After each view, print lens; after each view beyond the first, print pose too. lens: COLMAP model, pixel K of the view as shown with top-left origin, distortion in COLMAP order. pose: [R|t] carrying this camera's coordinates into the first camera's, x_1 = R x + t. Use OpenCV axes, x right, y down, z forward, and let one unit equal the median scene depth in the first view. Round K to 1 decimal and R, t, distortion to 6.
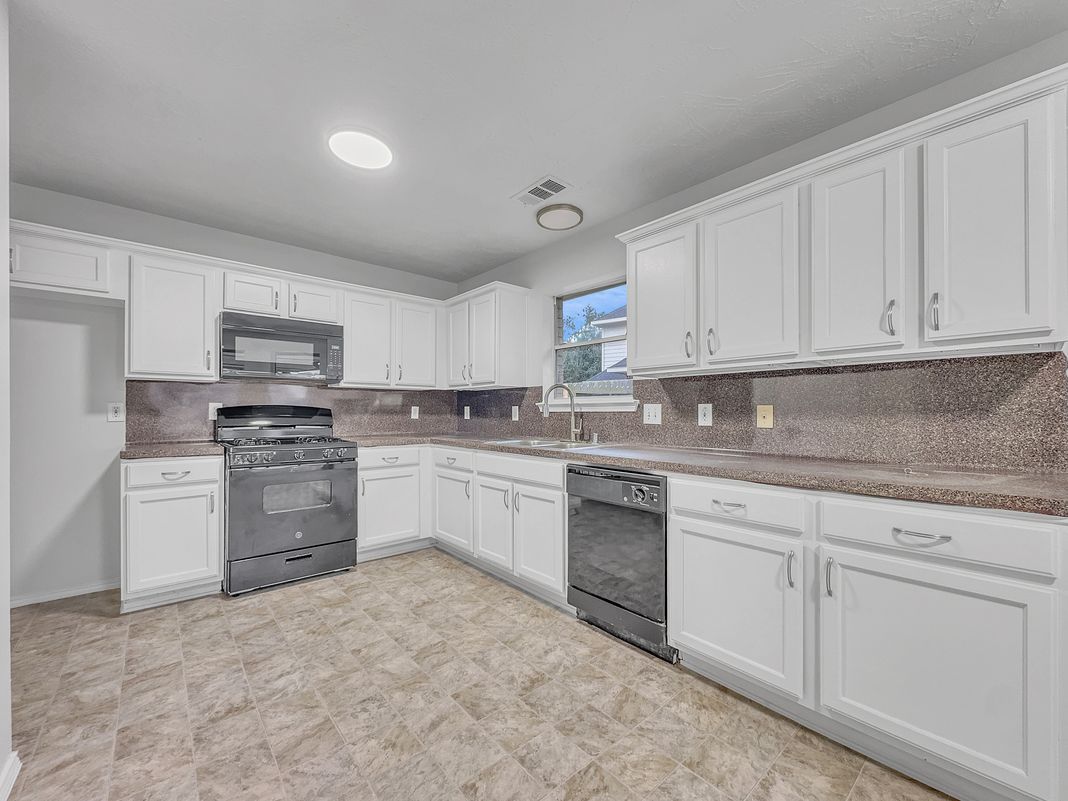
lens RADIAL K [[433.3, 0, 538.9], [0, 433.3, 411.5], [0, 0, 1]] dist [-0.003553, 0.000400]
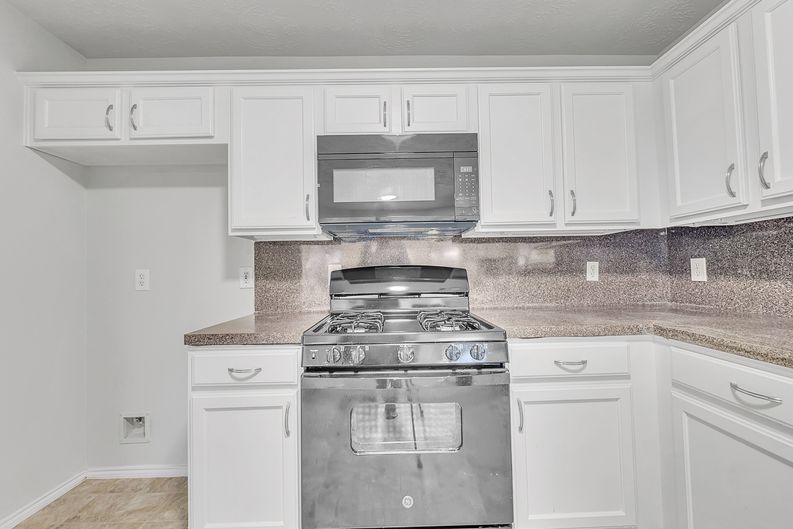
lens RADIAL K [[318.1, 0, 395.7], [0, 318.1, 260.1], [0, 0, 1]] dist [-0.006102, 0.000950]
pose [[0.756359, -0.043407, -0.652715, -0.303629], [0.021599, 0.998909, -0.041401, -0.001460], [0.653800, 0.017216, 0.756471, 0.704576]]
